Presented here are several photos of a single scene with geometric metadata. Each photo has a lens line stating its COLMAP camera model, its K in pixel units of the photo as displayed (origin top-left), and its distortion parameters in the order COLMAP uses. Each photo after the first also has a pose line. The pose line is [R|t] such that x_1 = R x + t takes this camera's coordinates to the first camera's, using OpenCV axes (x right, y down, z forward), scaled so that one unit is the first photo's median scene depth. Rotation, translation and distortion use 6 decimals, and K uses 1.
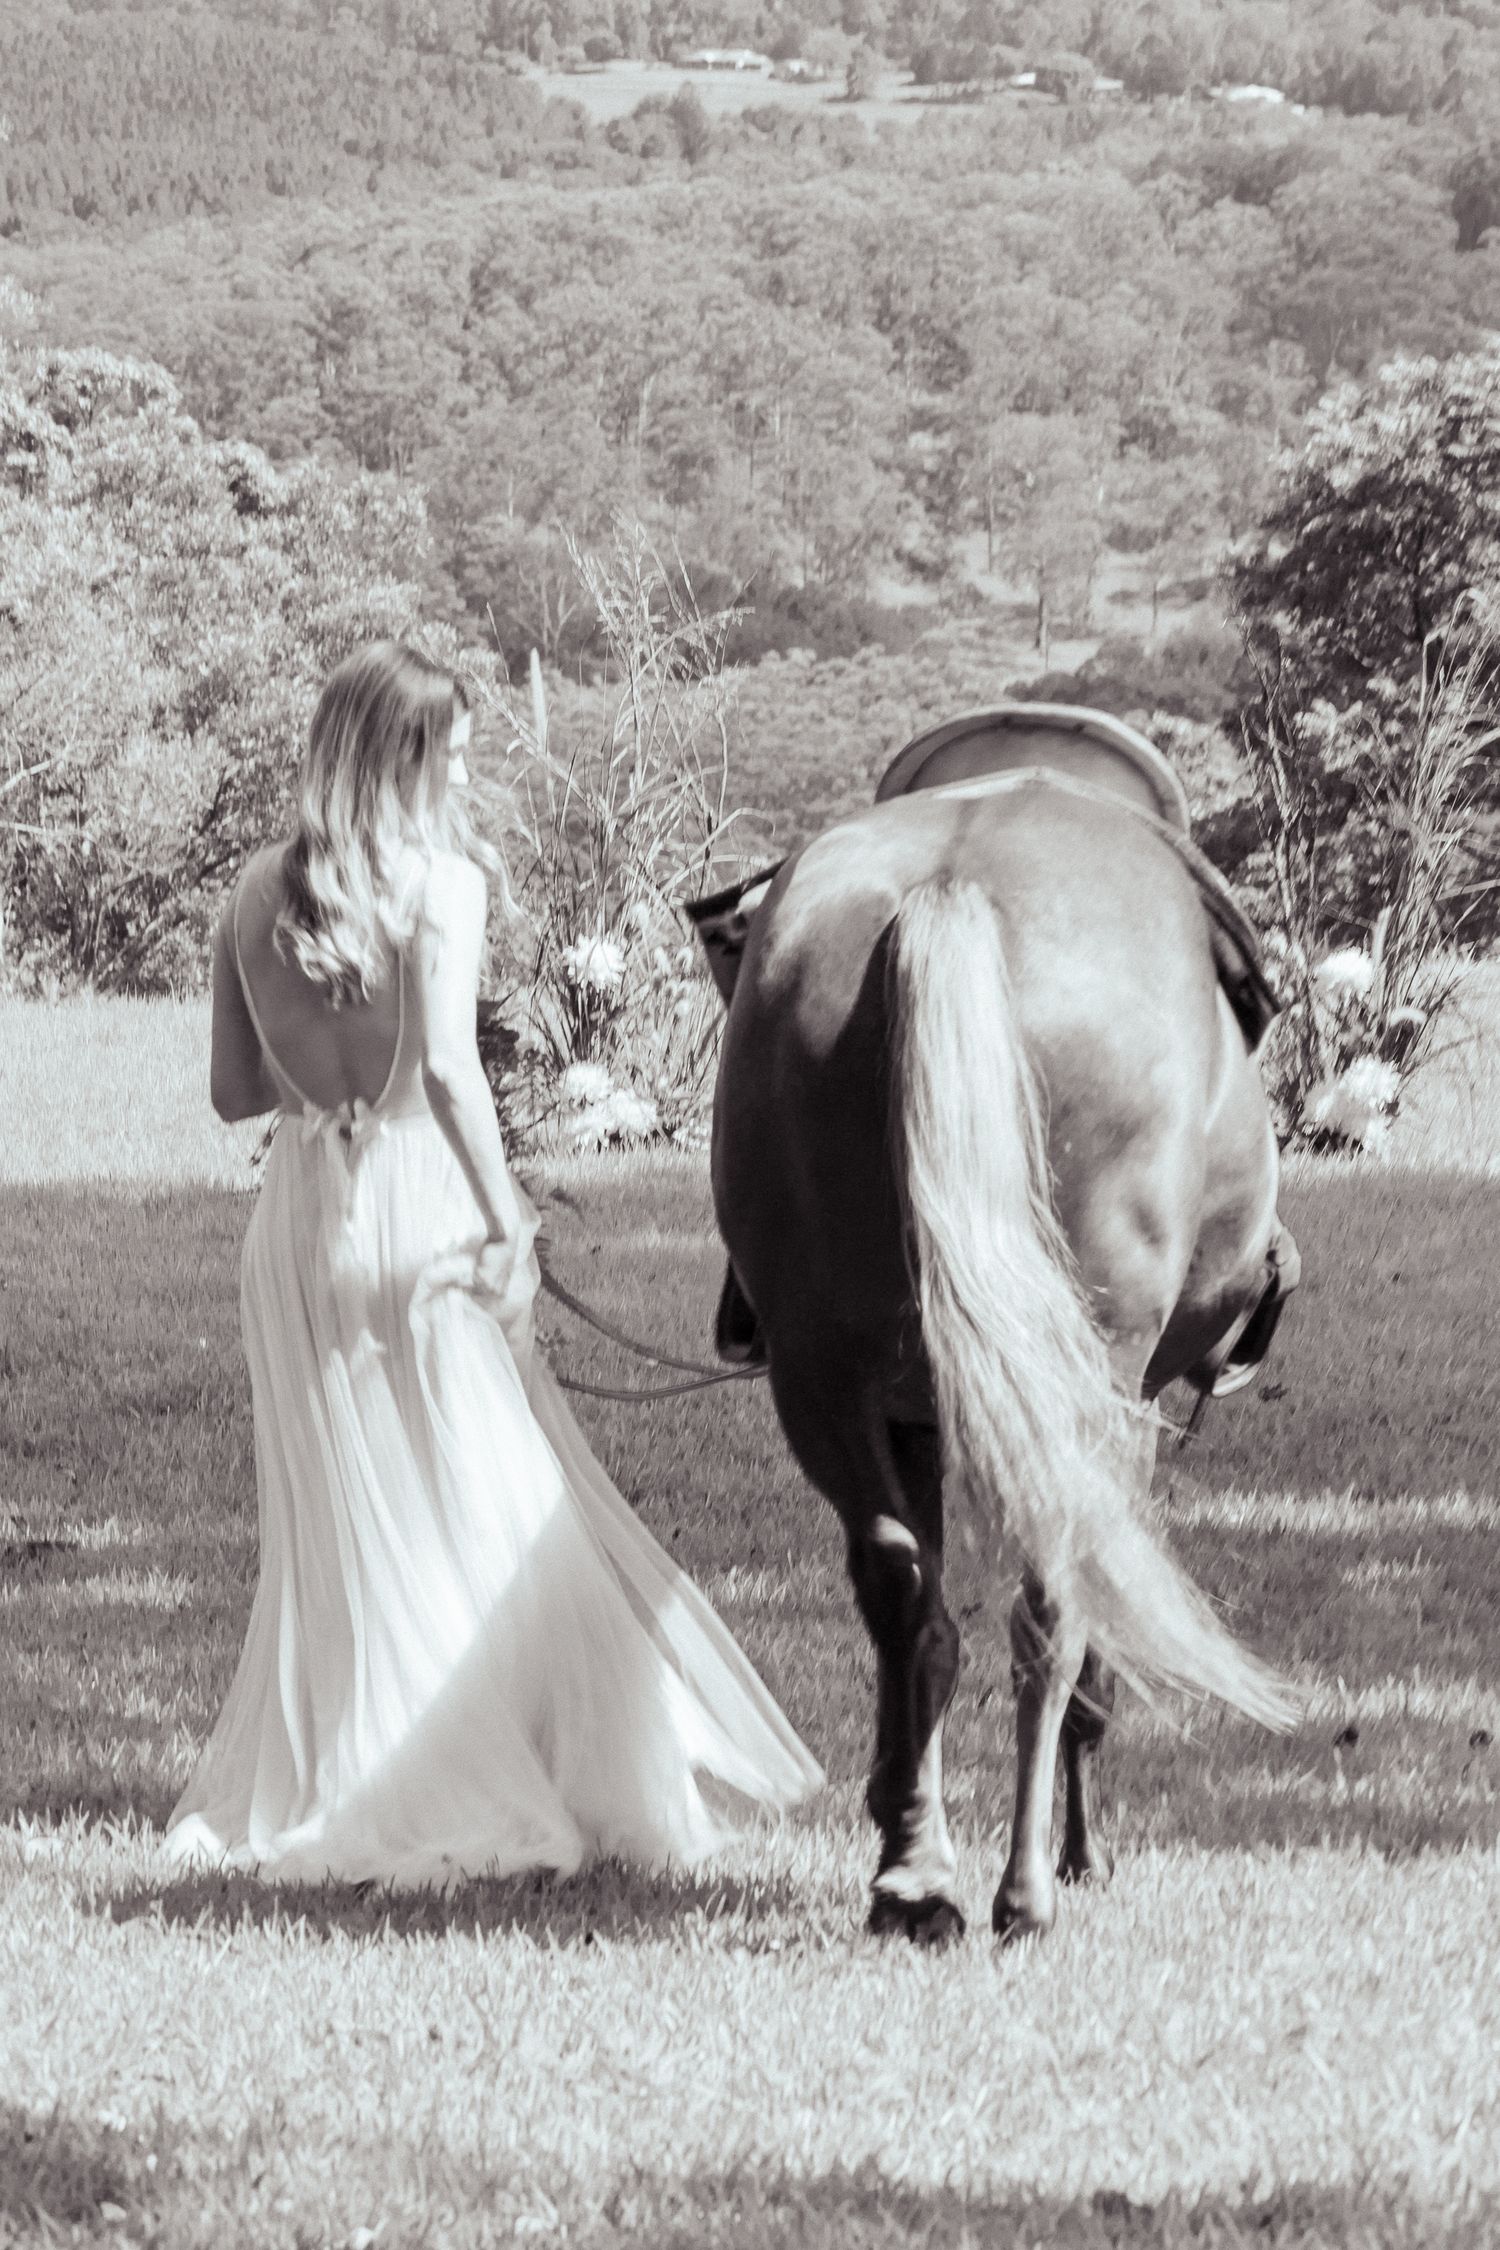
lens RADIAL K [[13024.9, 0, 750.0], [0, 13024.9, 1125.0], [0, 0, 1]] dist [-0.412762, -13.139268]
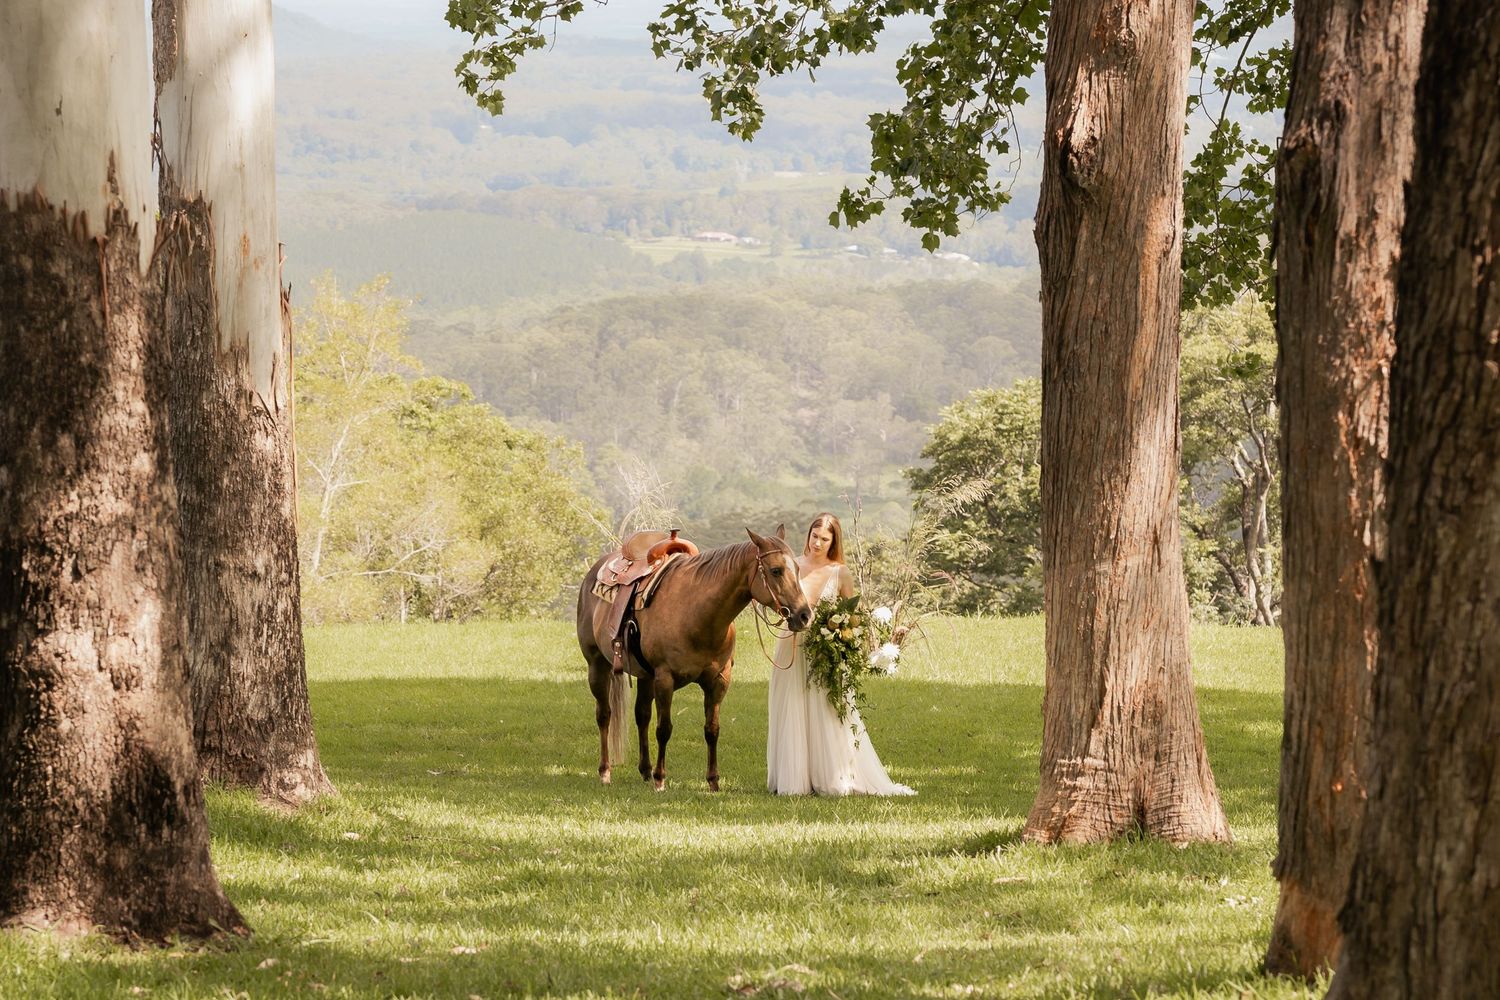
lens RADIAL K [[3726.0, 0, 750.0], [0, 3726.0, 500.0], [0, 0, 1]] dist [0.959048, -0.006598]
pose [[0.999576, 0.017480, 0.023307, -0.010063], [-0.016623, 0.999197, -0.036457, -0.014528], [-0.023926, 0.036054, 0.999063, 0.367620]]
